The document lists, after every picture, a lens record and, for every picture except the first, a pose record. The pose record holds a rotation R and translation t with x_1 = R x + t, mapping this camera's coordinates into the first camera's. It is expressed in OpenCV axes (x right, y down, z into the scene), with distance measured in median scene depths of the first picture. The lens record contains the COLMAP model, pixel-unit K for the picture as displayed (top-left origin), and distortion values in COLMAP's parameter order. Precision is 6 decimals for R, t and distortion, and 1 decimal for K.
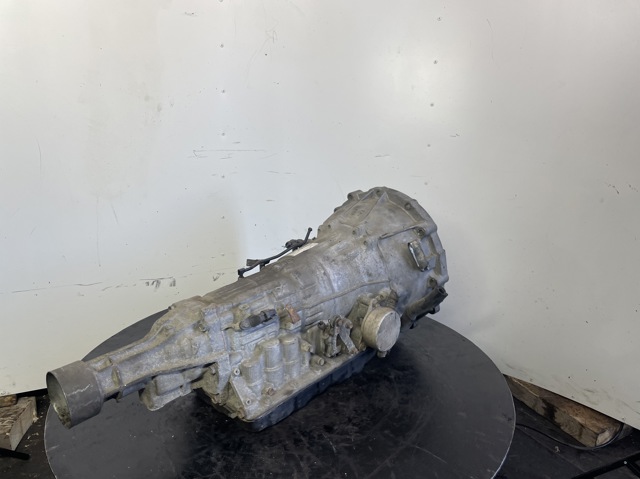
lens RADIAL K [[485.8, 0, 320.0], [0, 485.8, 239.5], [0, 0, 1]] dist [0.051231, -0.000154]
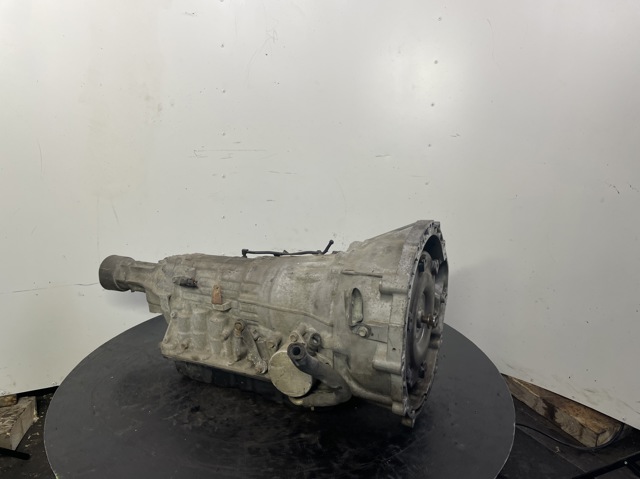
lens RADIAL K [[485.8, 0, 320.0], [0, 485.8, 239.5], [0, 0, 1]] dist [0.051231, -0.000154]
pose [[0.326214, 0.253738, -0.910605, 0.893327], [-0.269499, 0.948288, 0.167694, -0.192077], [0.906066, 0.190703, 0.377727, 0.709433]]
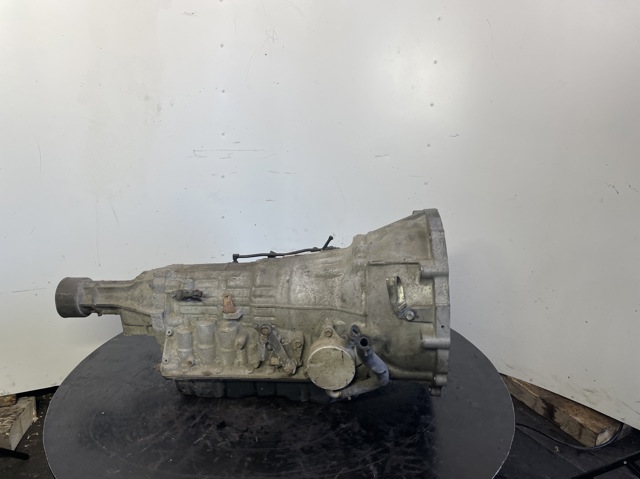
lens RADIAL K [[485.8, 0, 320.0], [0, 485.8, 239.5], [0, 0, 1]] dist [0.051231, -0.000154]
pose [[0.626797, 0.212699, -0.749589, 0.748952], [-0.221229, 0.971010, 0.090540, -0.109167], [0.747116, 0.109081, 0.655682, 0.411681]]
